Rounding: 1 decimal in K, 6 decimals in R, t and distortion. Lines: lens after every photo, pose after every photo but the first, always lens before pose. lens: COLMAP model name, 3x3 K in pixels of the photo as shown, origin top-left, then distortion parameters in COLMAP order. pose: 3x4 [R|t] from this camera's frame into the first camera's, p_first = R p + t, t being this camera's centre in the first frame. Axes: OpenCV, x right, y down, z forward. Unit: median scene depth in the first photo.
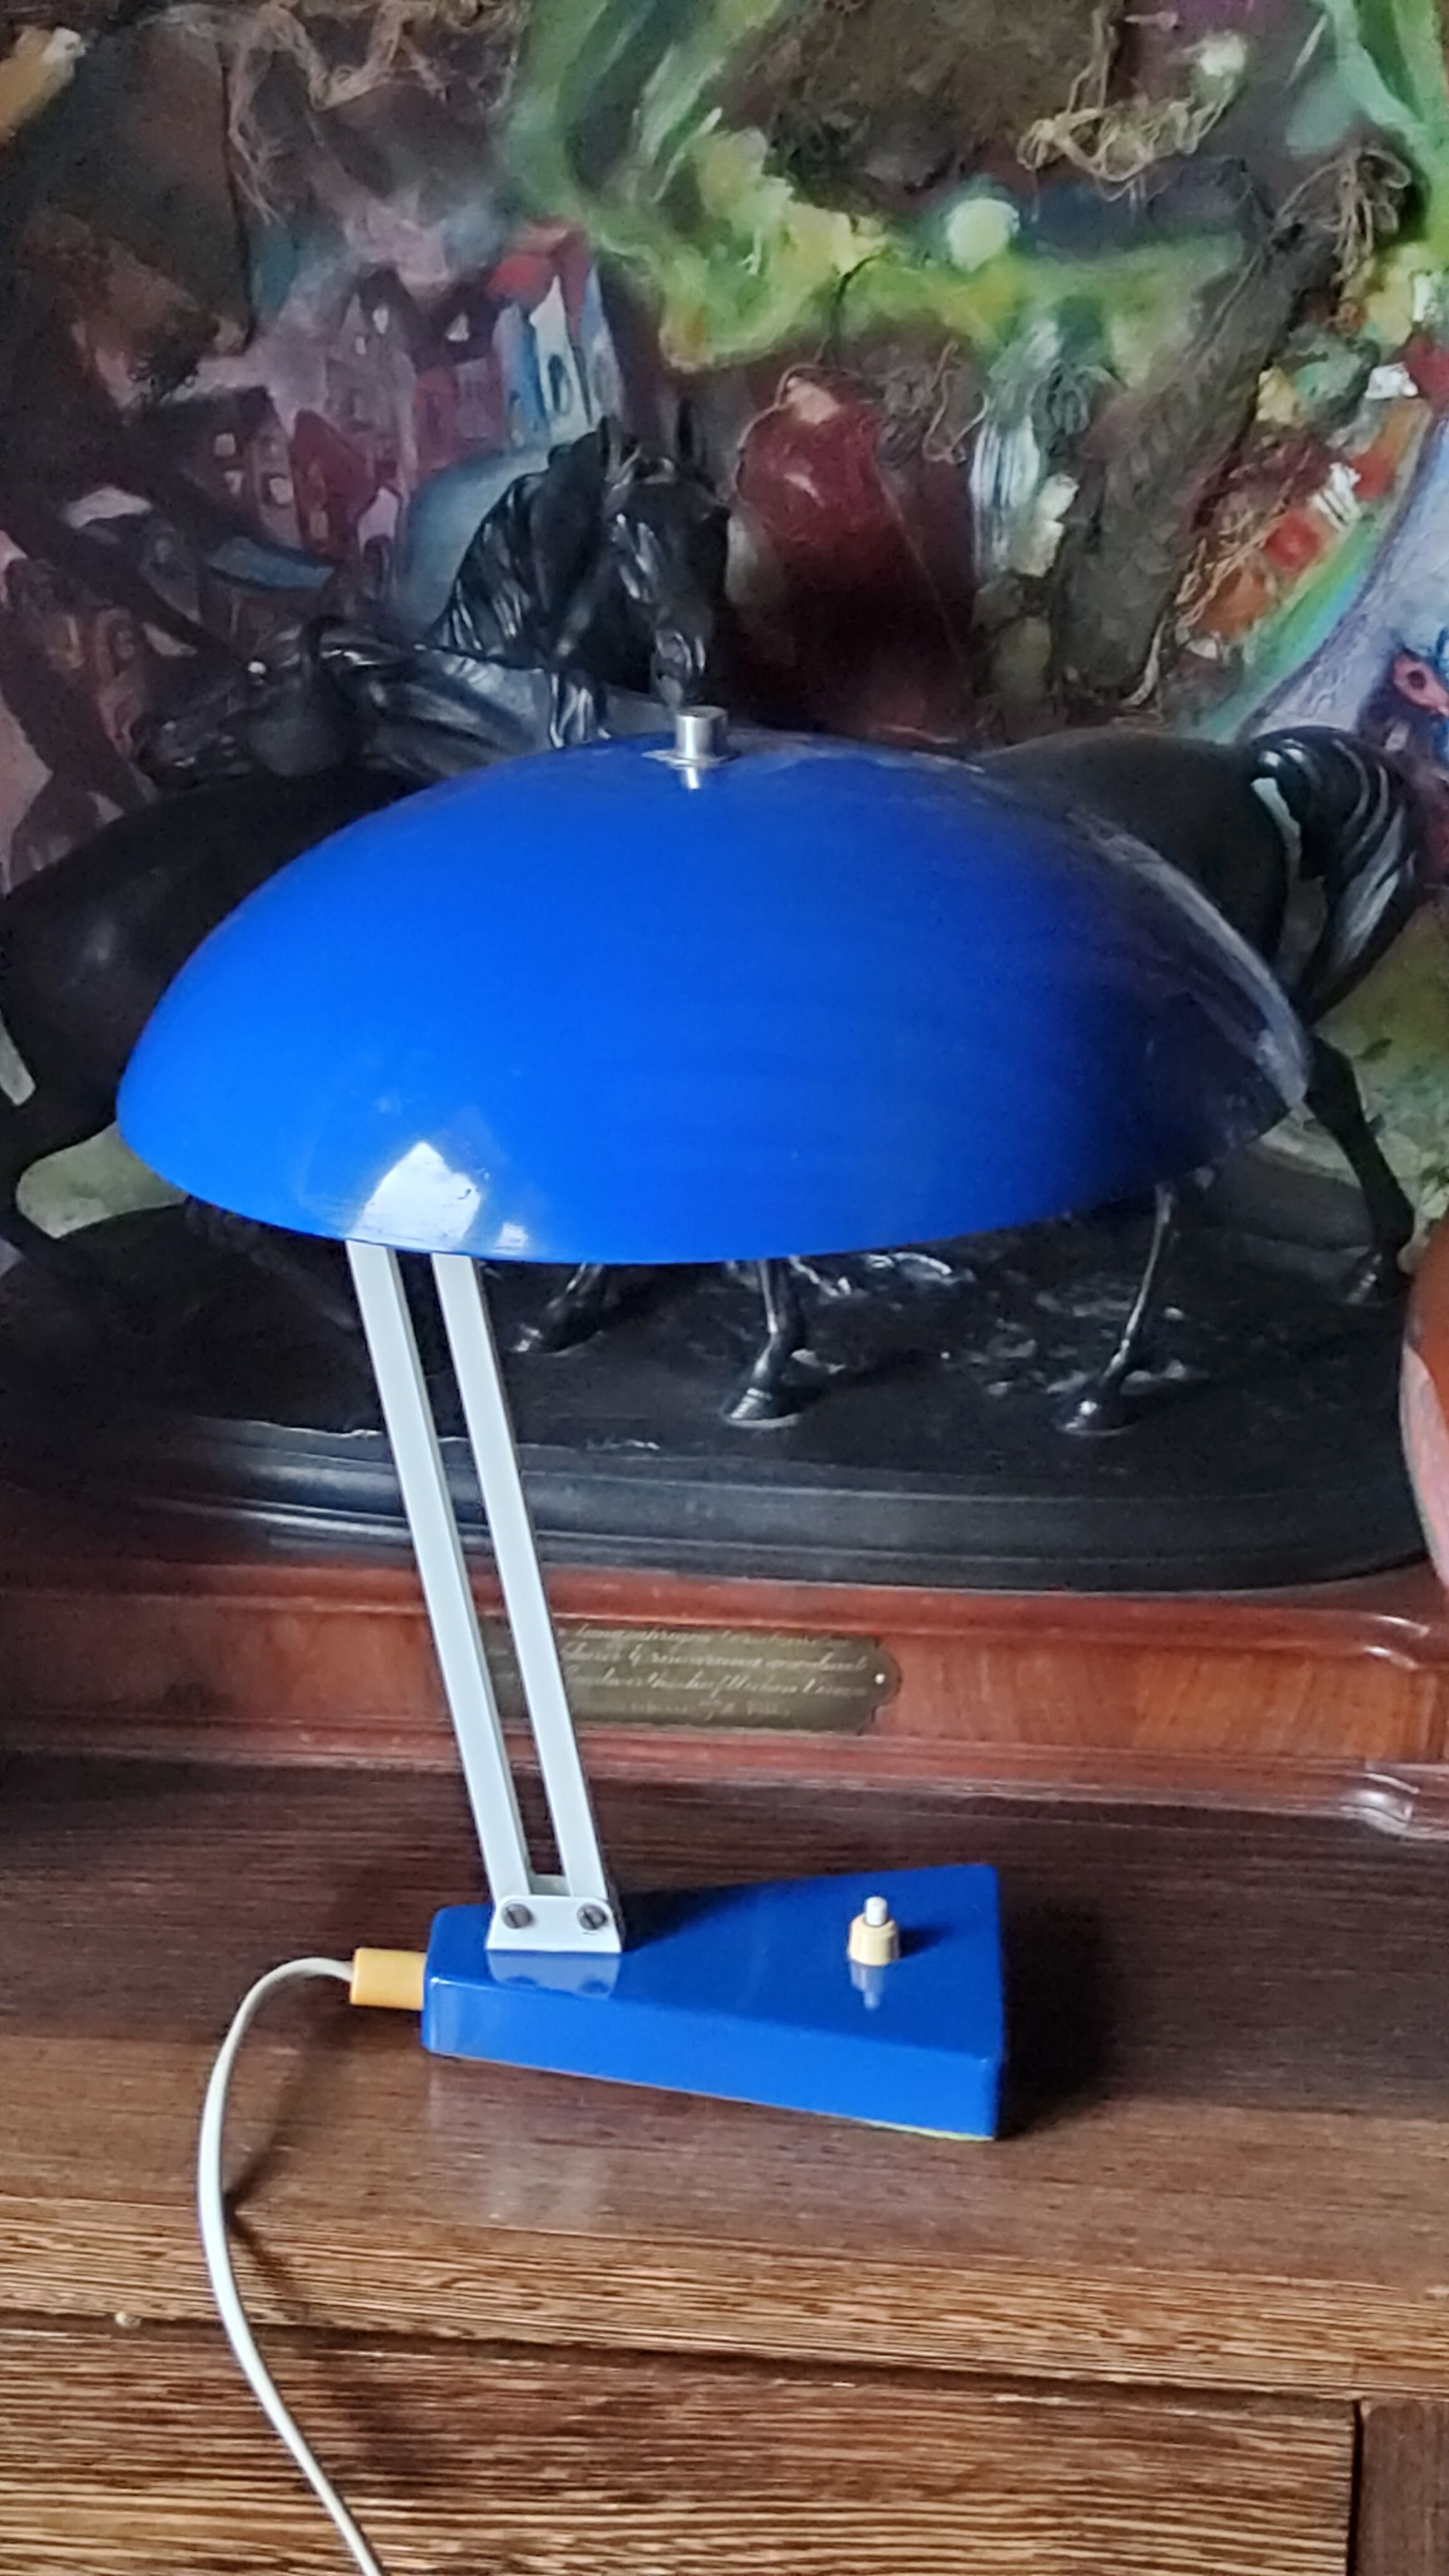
lens RADIAL K [[3850.6, 0, 729.1], [0, 3850.6, 1283.6], [0, 0, 1]] dist [0.077498, 0.000000]
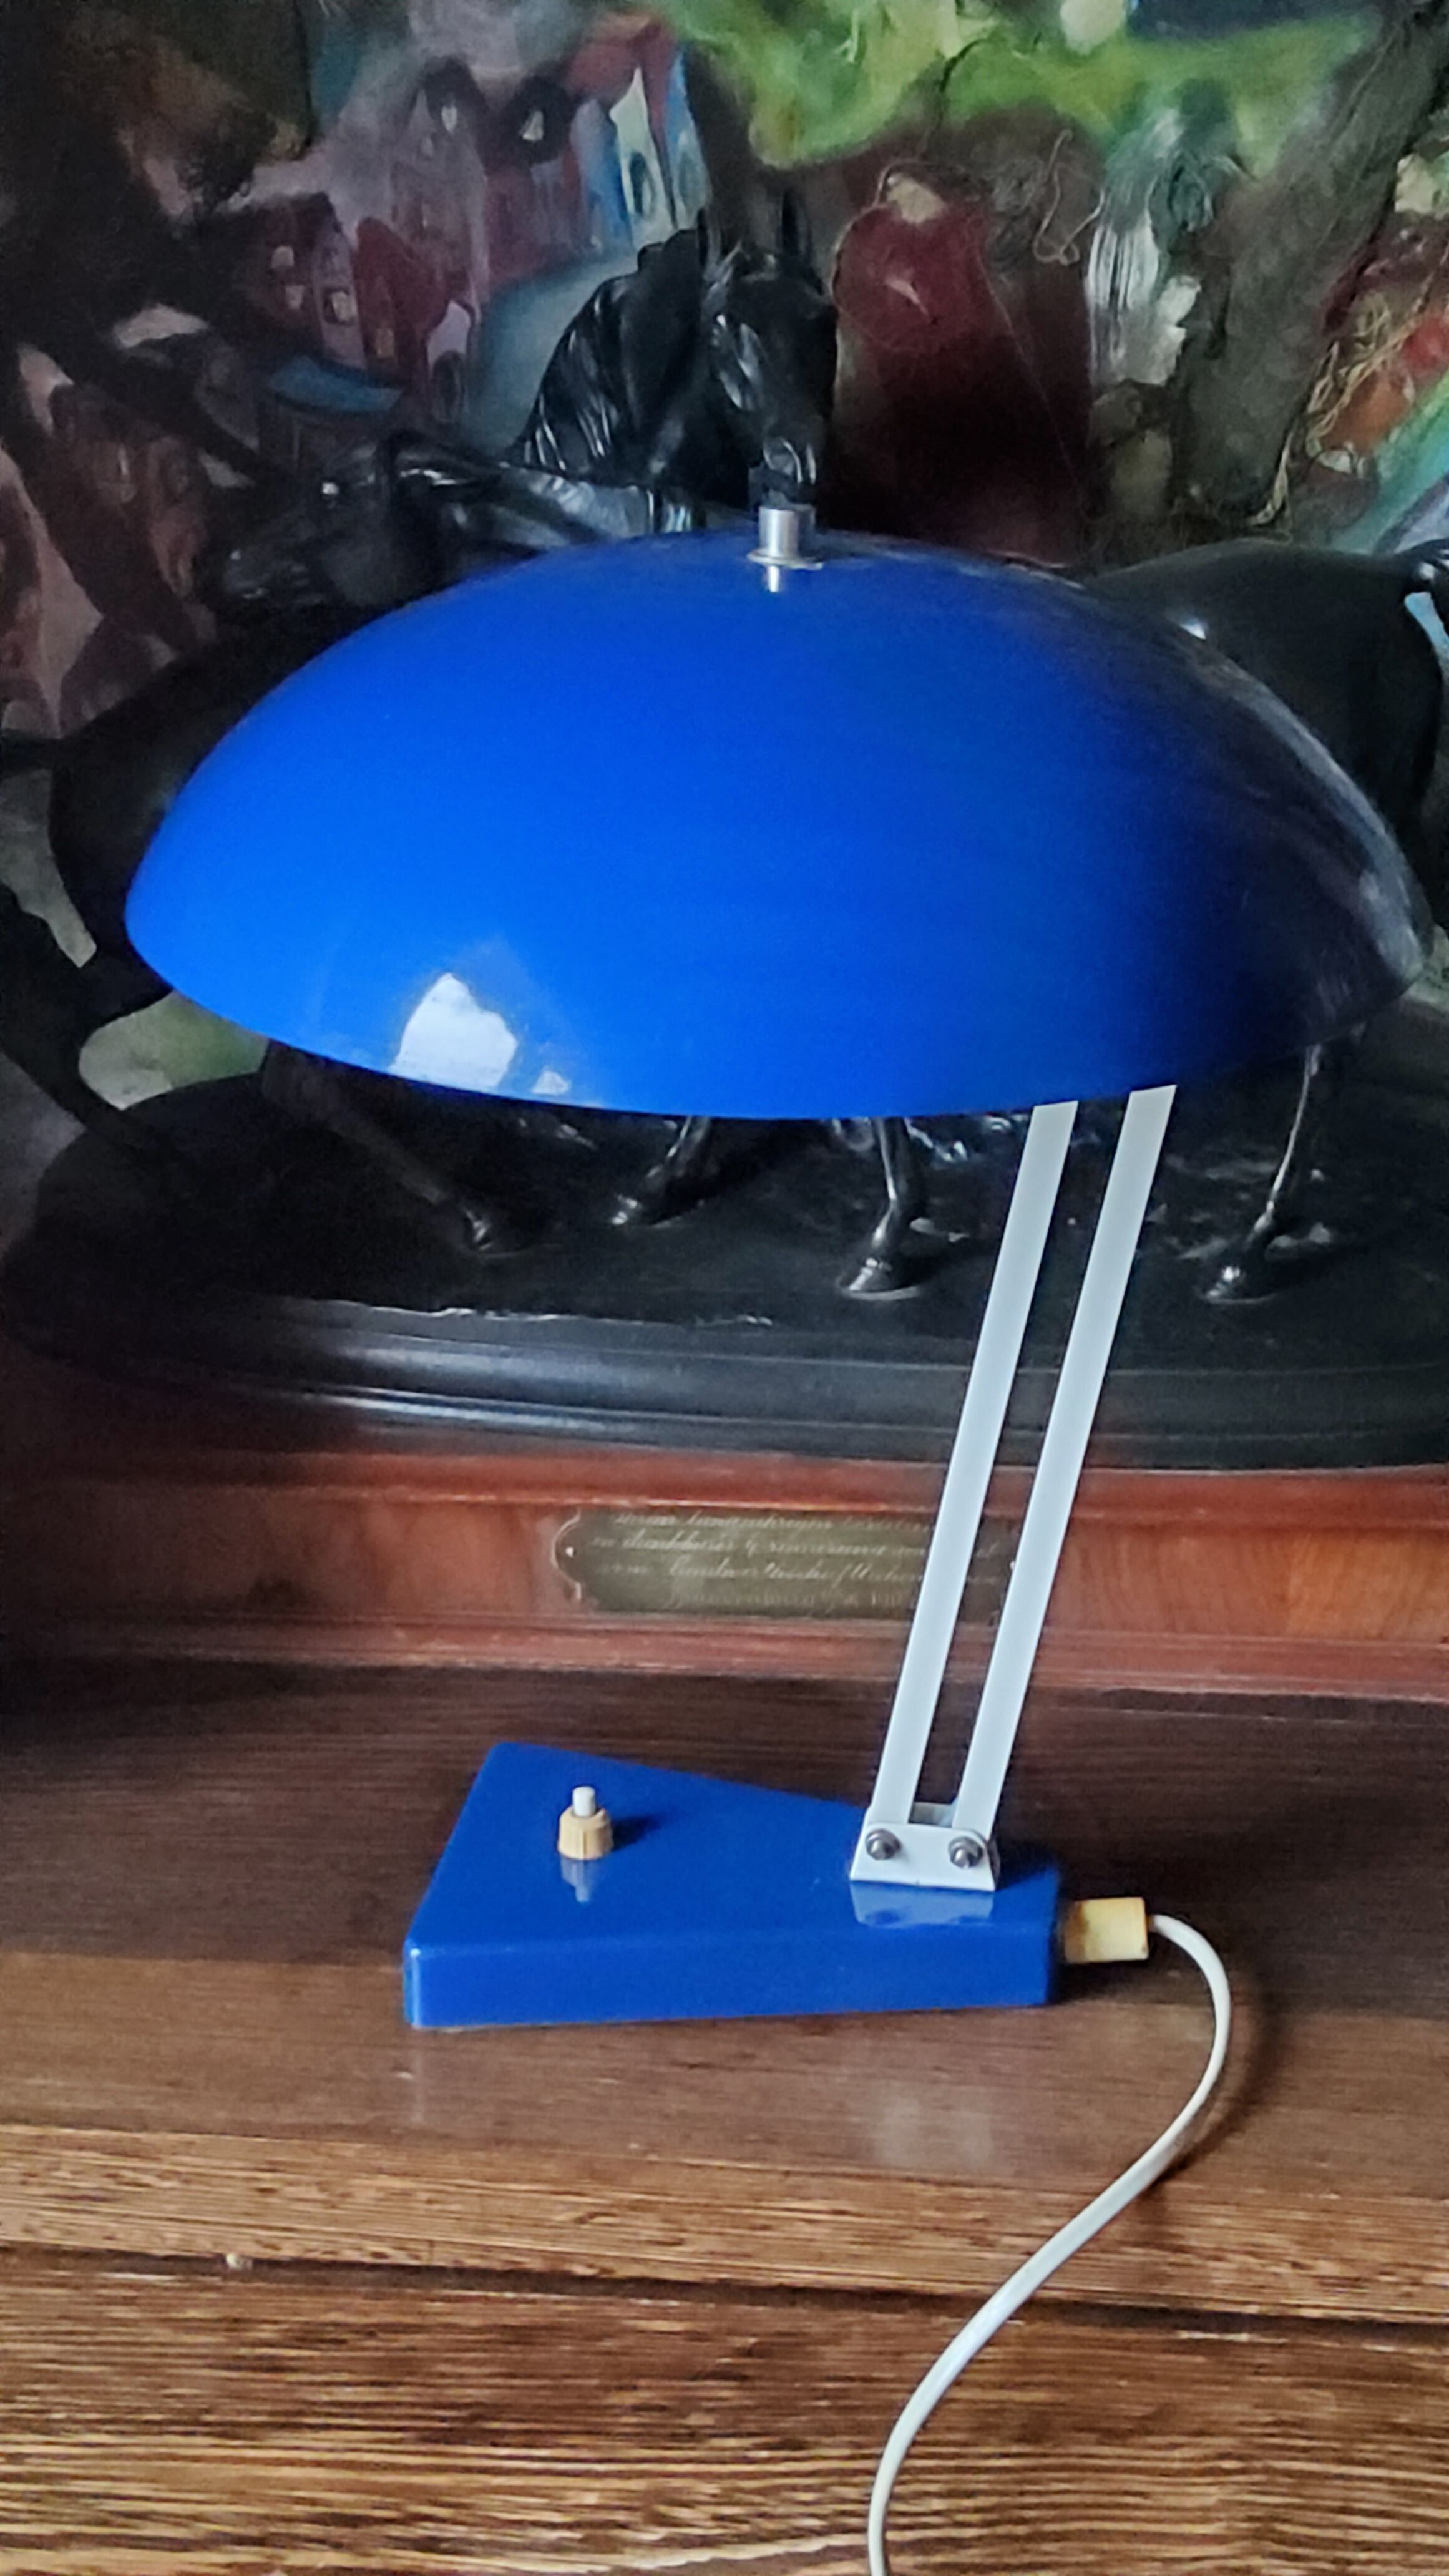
lens RADIAL K [[3850.6, 0, 724.6], [0, 3850.6, 1288.7], [0, 0, 1]] dist [0.077498, 0.000000]
pose [[0.999910, -0.013289, -0.002042, -0.027708], [0.013340, 0.999541, 0.027206, 0.008641], [0.001680, -0.027231, 0.999628, 0.064523]]
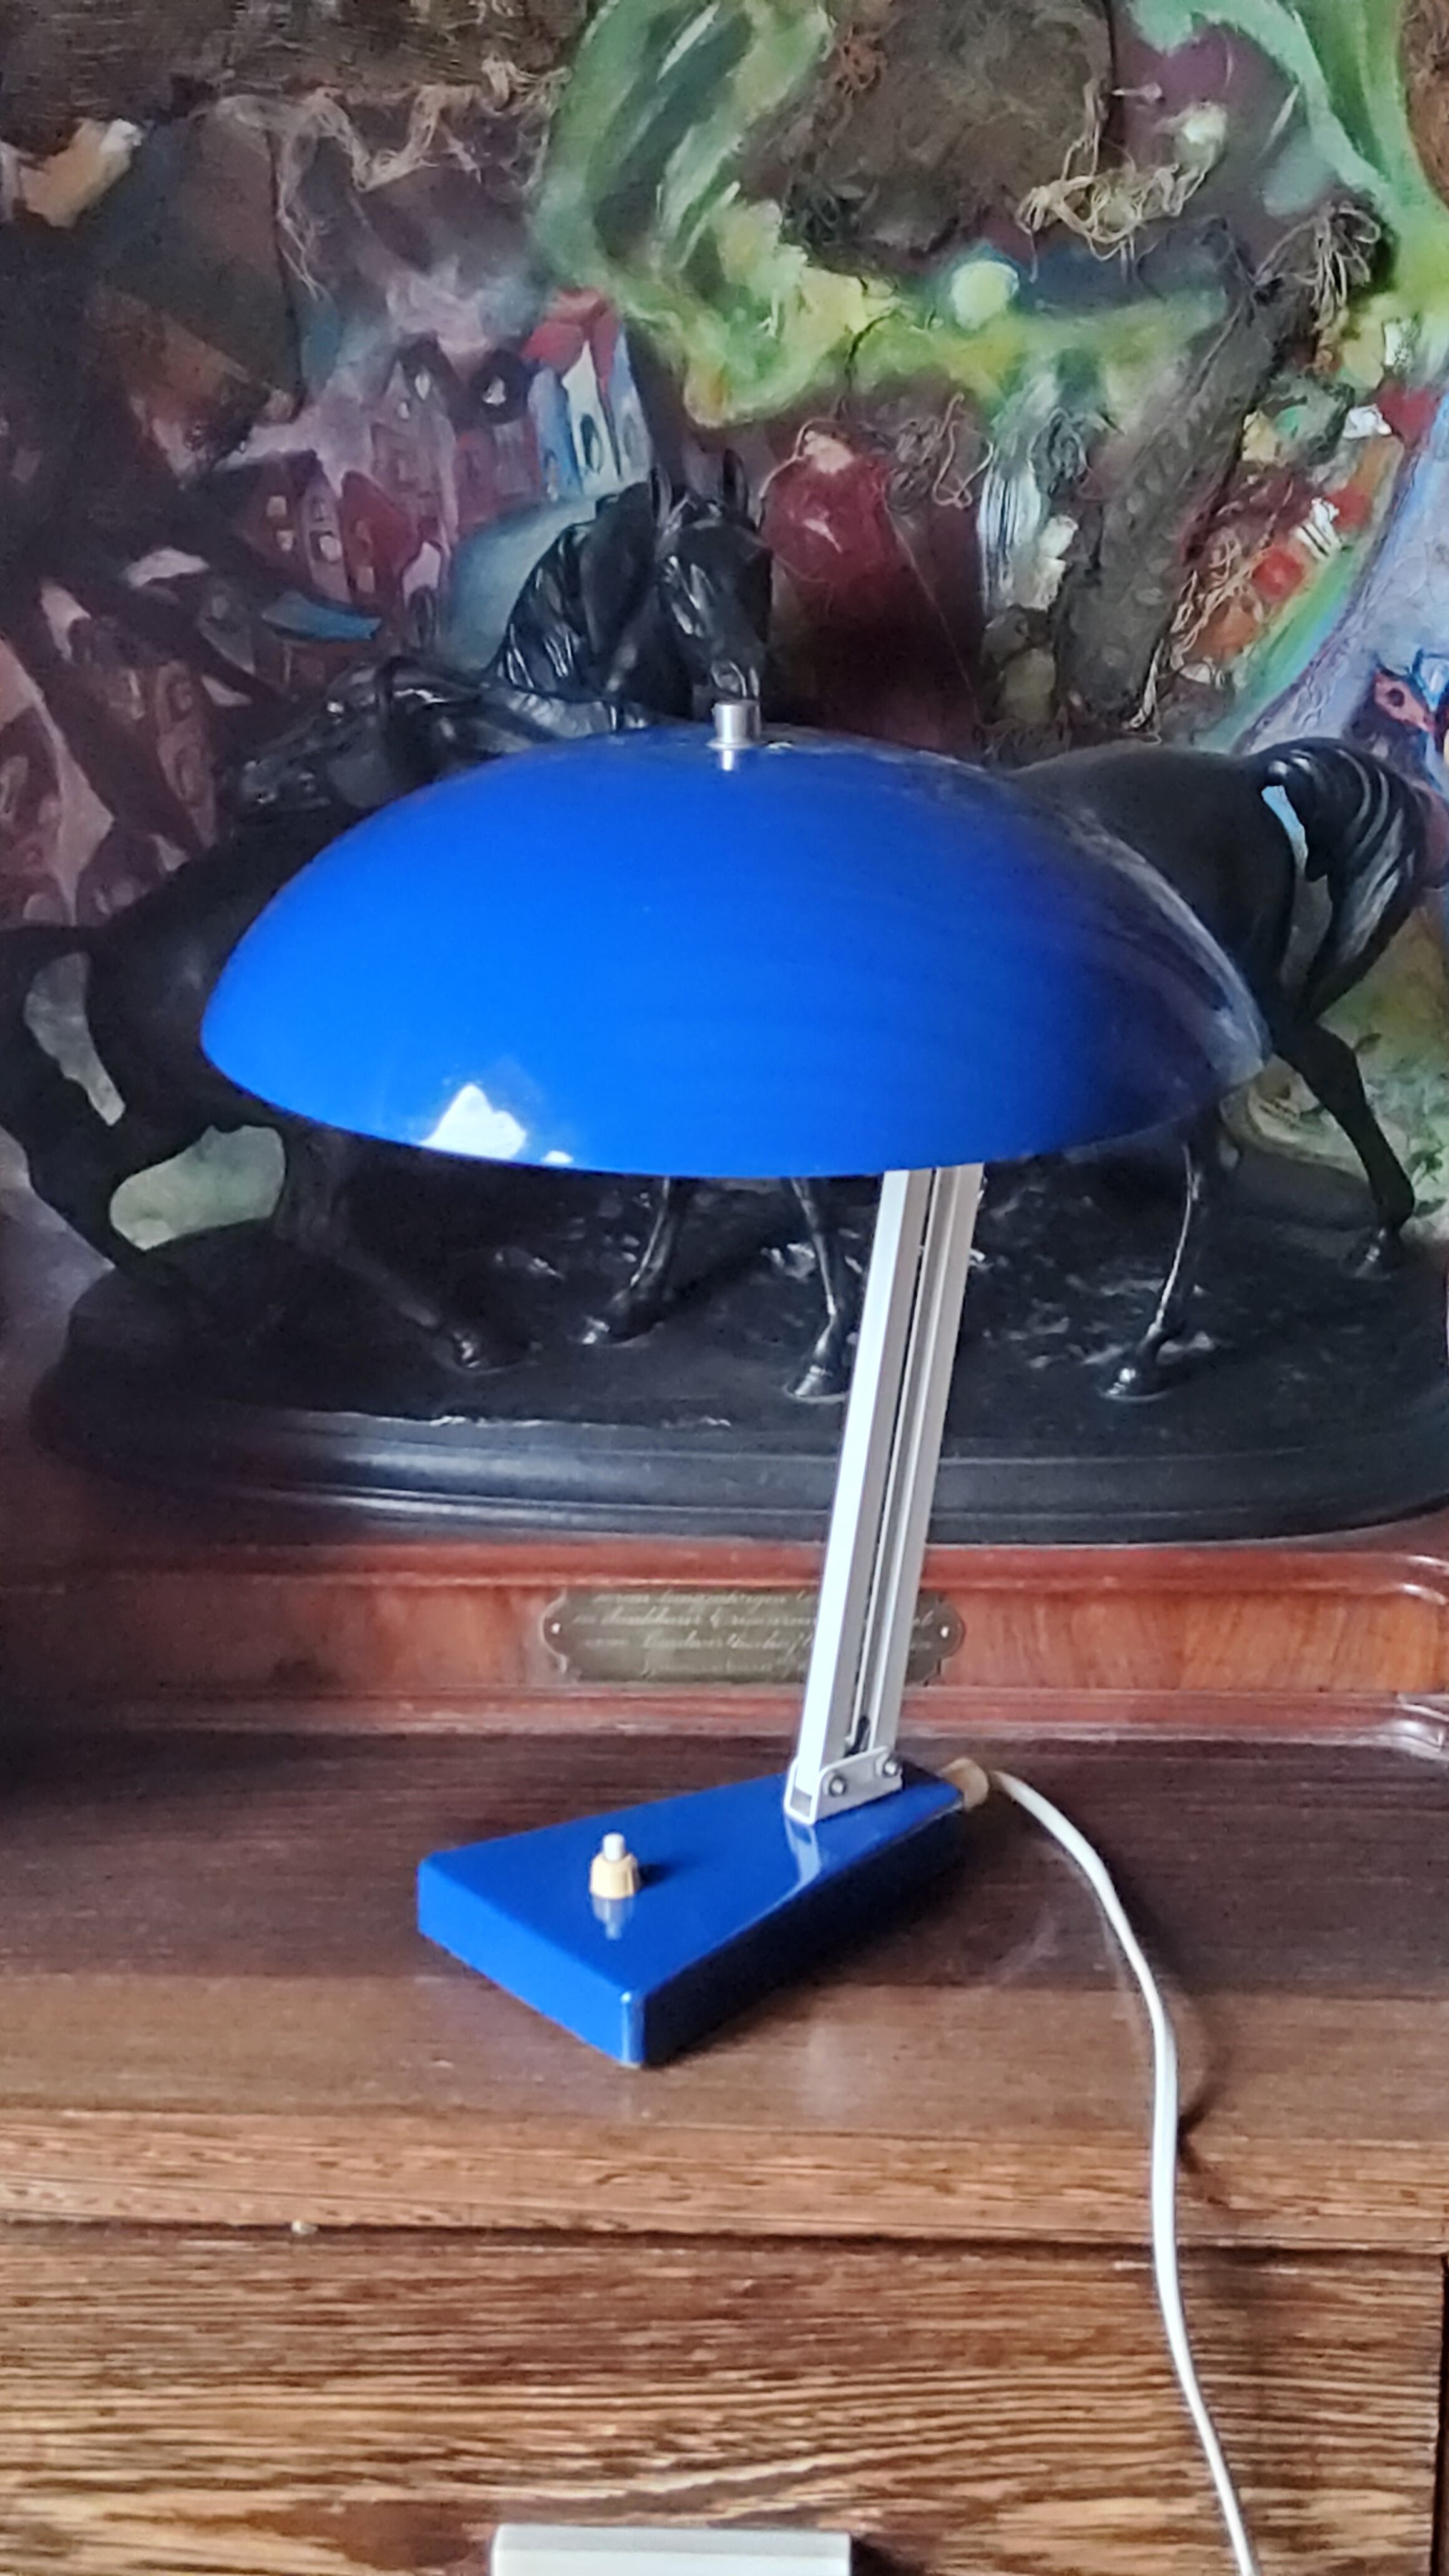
lens RADIAL K [[3850.6, 0, 723.6], [0, 3850.6, 1281.4], [0, 0, 1]] dist [0.077498, 0.000000]
pose [[0.998853, -0.029680, 0.037572, -0.058631], [0.030527, 0.999288, -0.022168, 0.026333], [-0.036887, 0.023290, 0.999048, -0.069422]]
